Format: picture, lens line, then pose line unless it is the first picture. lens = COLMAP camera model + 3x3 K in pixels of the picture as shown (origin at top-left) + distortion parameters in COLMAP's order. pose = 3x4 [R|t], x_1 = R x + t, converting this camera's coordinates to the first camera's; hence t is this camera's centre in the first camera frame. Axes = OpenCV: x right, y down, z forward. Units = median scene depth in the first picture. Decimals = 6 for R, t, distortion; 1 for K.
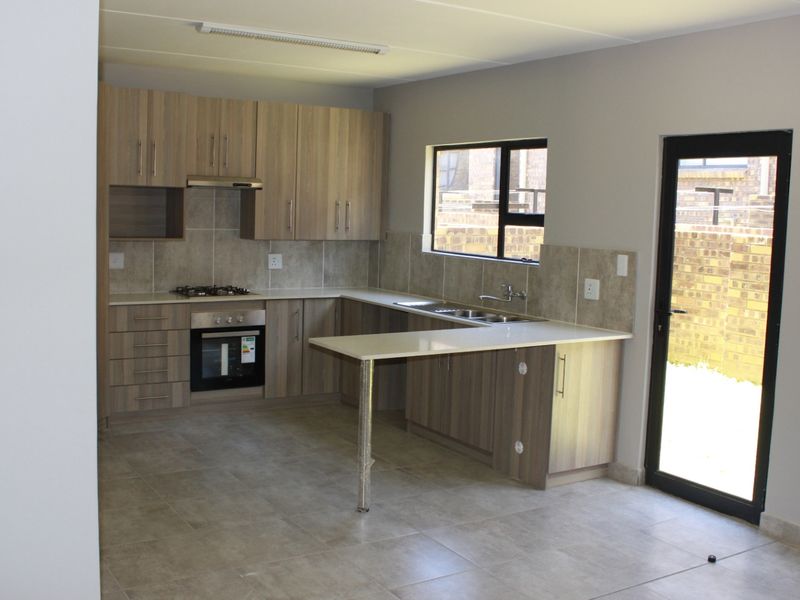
lens RADIAL K [[885.7, 0, 400.0], [0, 885.7, 300.0], [0, 0, 1]] dist [-0.132456, 0.031665]
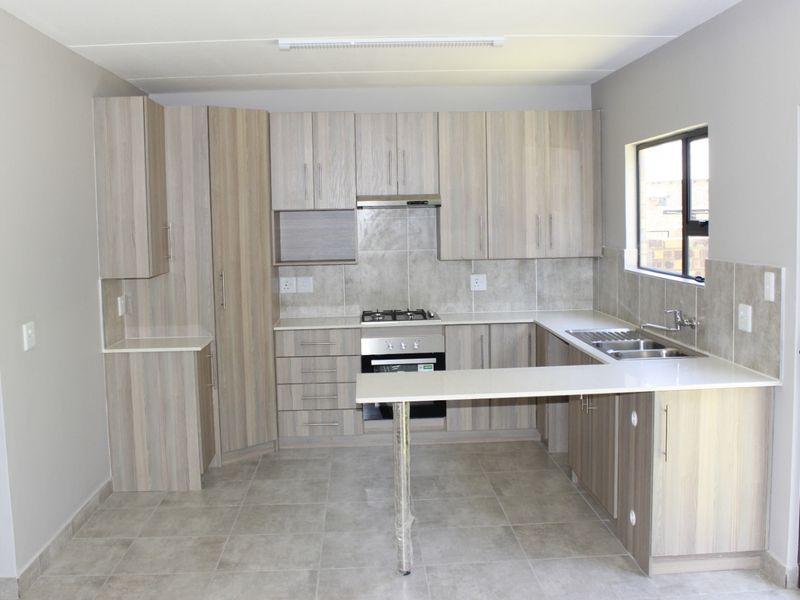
lens RADIAL K [[885.7, 0, 400.0], [0, 885.7, 300.0], [0, 0, 1]] dist [-0.132456, 0.031665]
pose [[0.870118, -0.004684, -0.492822, 0.278681], [-0.002600, 0.999897, -0.014092, -0.013876], [0.492837, 0.013543, 0.870016, 0.174806]]
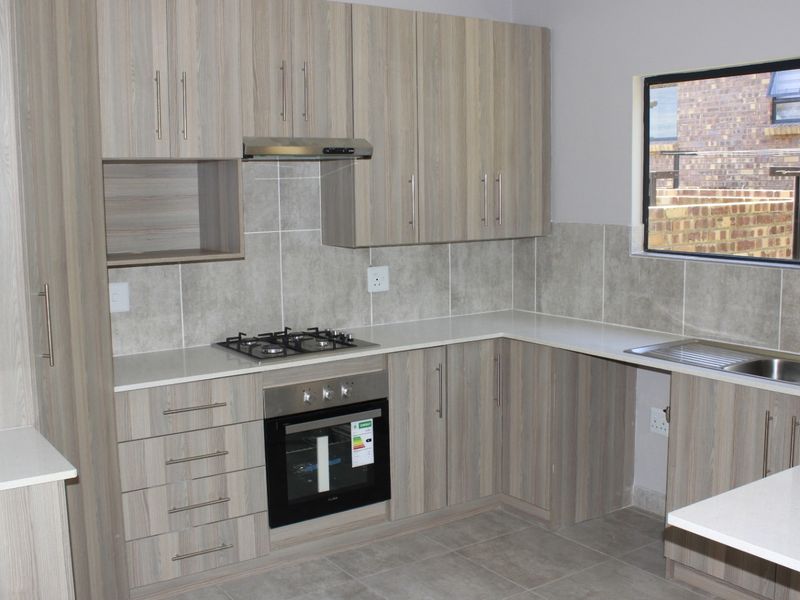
lens RADIAL K [[885.7, 0, 400.0], [0, 885.7, 300.0], [0, 0, 1]] dist [-0.132456, 0.031665]
pose [[0.998092, -0.049407, 0.037020, -0.171080], [0.048513, 0.998518, 0.024666, -0.050020], [-0.038184, -0.022823, 0.999010, 0.452977]]
